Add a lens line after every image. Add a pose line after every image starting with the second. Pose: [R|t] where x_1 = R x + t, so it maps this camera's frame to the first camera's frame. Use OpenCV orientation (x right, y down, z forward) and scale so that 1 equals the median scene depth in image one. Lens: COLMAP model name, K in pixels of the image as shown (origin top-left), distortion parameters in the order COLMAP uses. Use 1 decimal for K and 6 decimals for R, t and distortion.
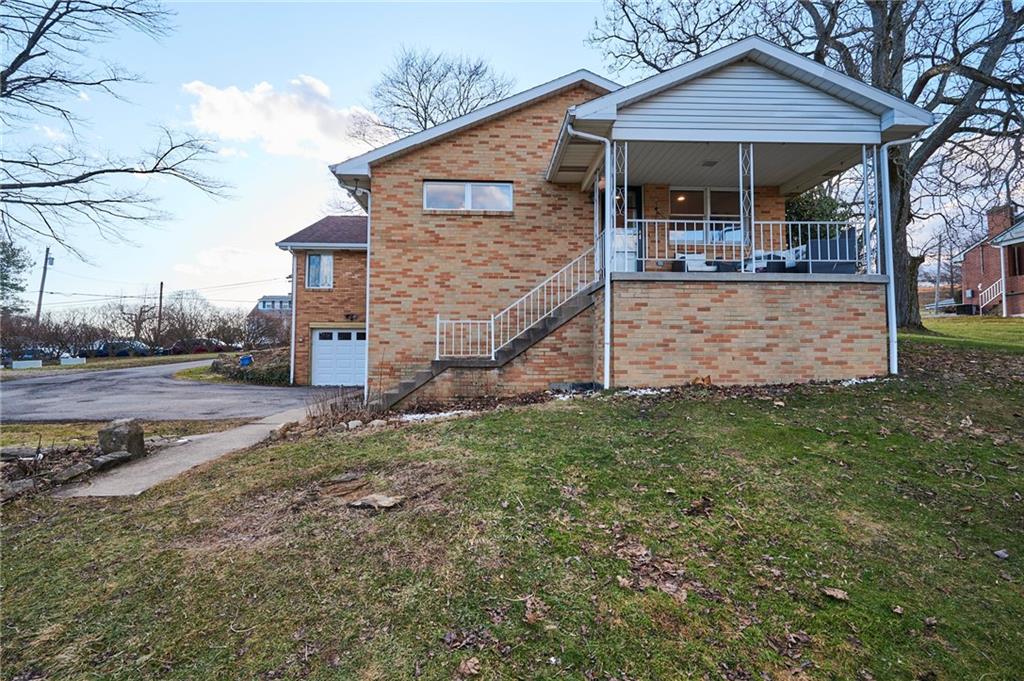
lens RADIAL K [[483.4, 0, 512.0], [0, 483.4, 340.5], [0, 0, 1]] dist [-0.001946, -0.000348]
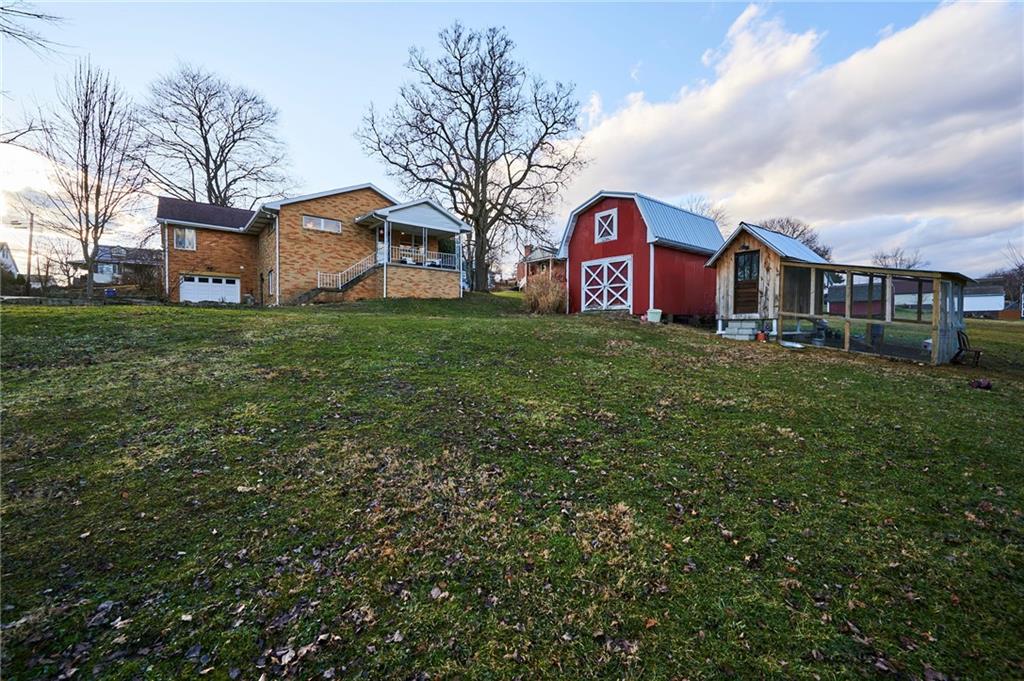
lens RADIAL K [[428.6, 0, 512.0], [0, 428.6, 340.5], [0, 0, 1]] dist [-0.001210, -0.000046]
pose [[0.802979, -0.010985, 0.595906, -0.637741], [-0.025135, 0.998317, 0.052272, 0.161991], [-0.595477, -0.056951, 0.801352, -1.404301]]
